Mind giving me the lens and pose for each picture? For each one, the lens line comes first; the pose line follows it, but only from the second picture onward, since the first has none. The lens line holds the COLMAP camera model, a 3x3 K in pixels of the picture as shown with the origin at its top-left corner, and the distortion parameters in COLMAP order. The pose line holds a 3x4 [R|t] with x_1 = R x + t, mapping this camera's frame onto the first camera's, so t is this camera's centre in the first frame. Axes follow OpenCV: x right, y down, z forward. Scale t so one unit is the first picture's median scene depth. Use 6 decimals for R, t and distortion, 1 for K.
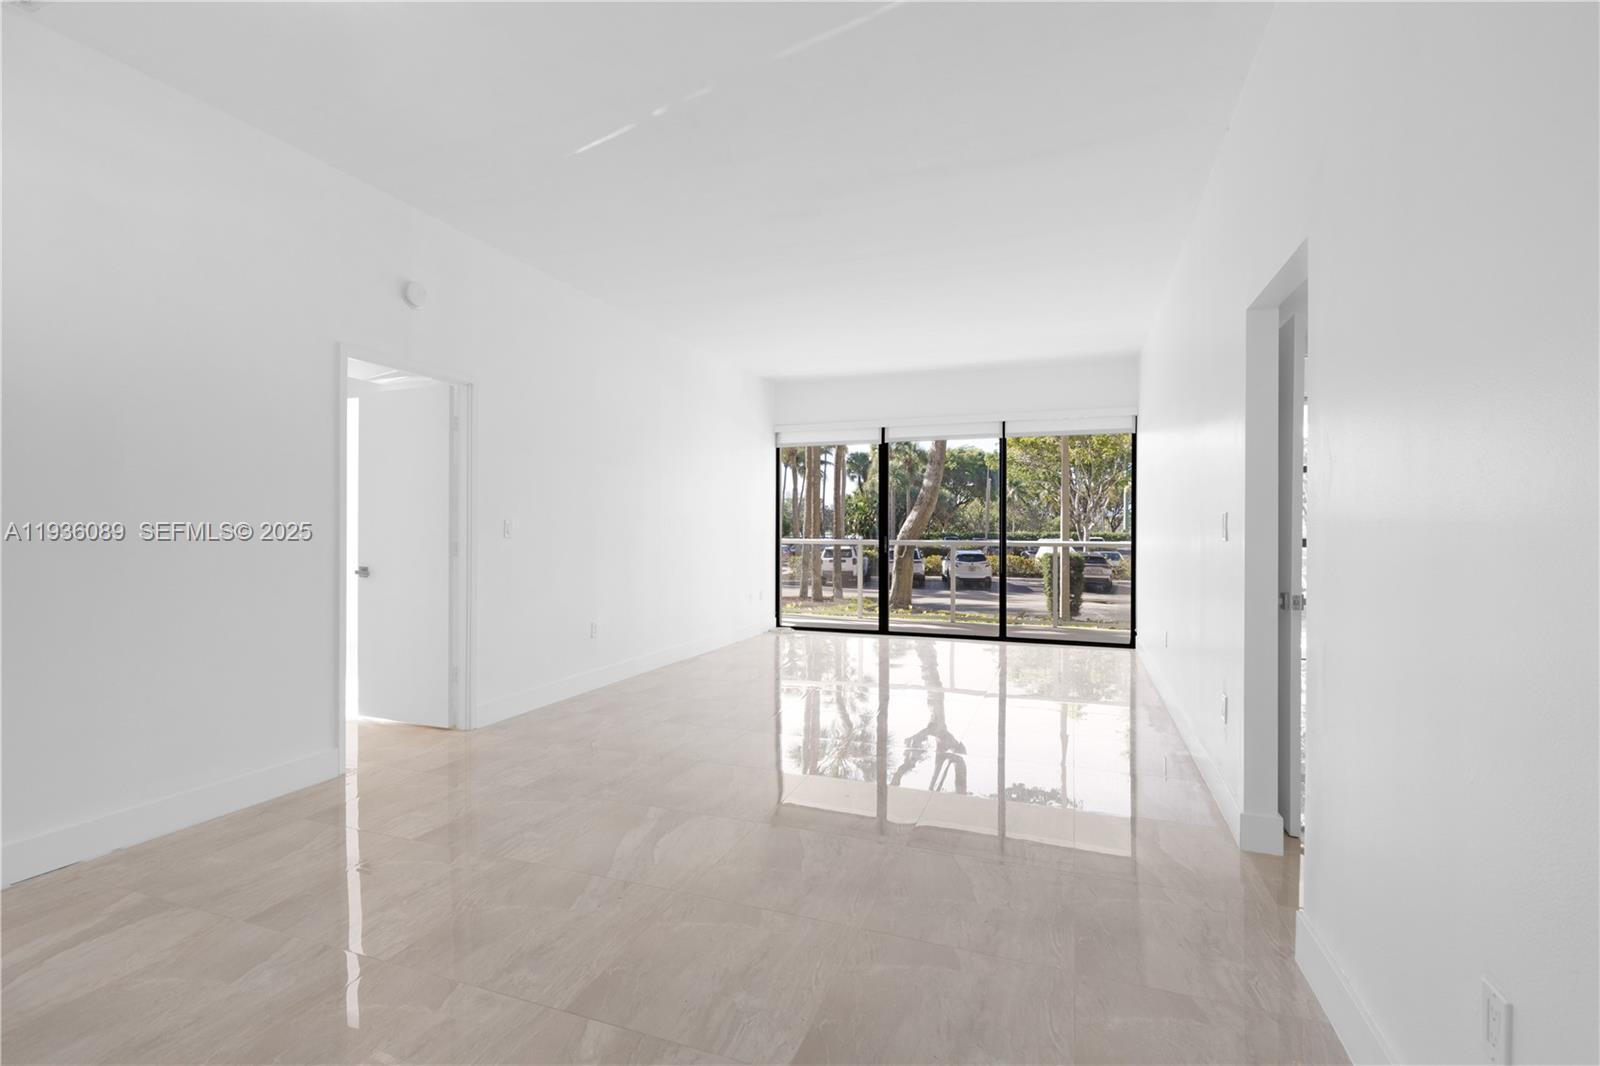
lens RADIAL K [[725.9, 0, 808.8], [0, 725.9, 535.6], [0, 0, 1]] dist [-0.003490, -0.000659]
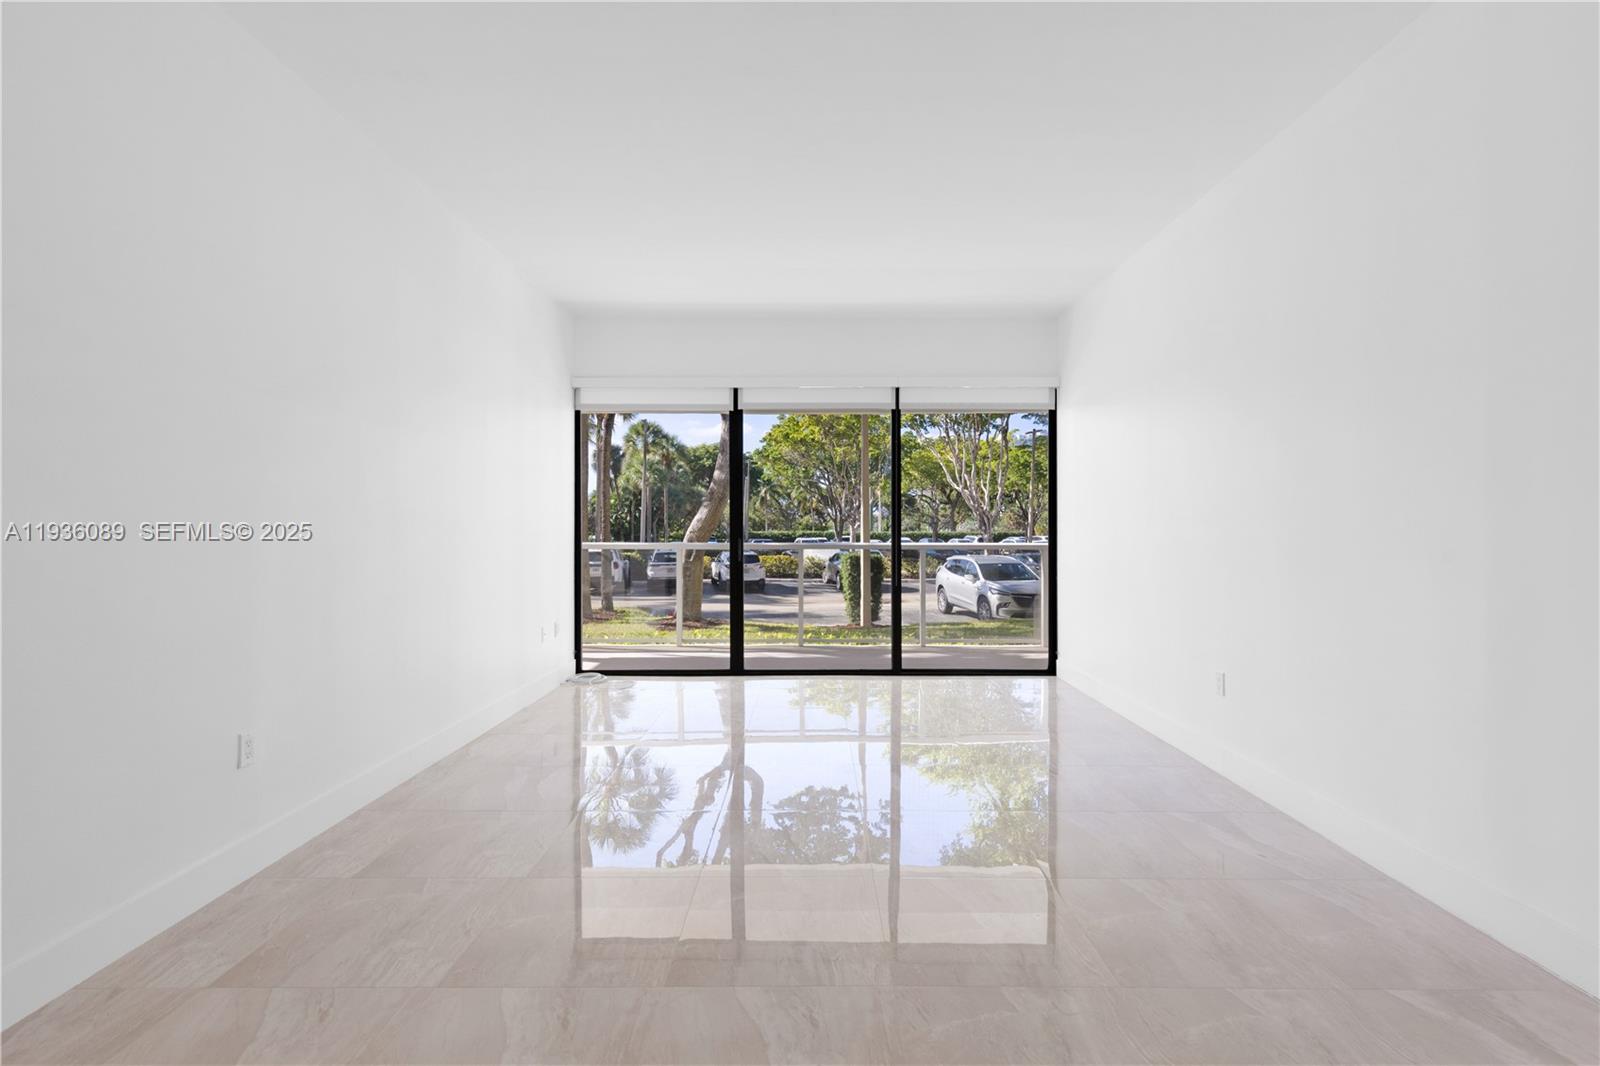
lens RADIAL K [[725.9, 0, 808.8], [0, 725.9, 535.6], [0, 0, 1]] dist [-0.003490, -0.000659]
pose [[0.937649, -0.007526, 0.347502, -0.039085], [0.007151, 0.999972, 0.002363, -0.001854], [-0.347510, 0.000269, 0.937676, 0.146492]]
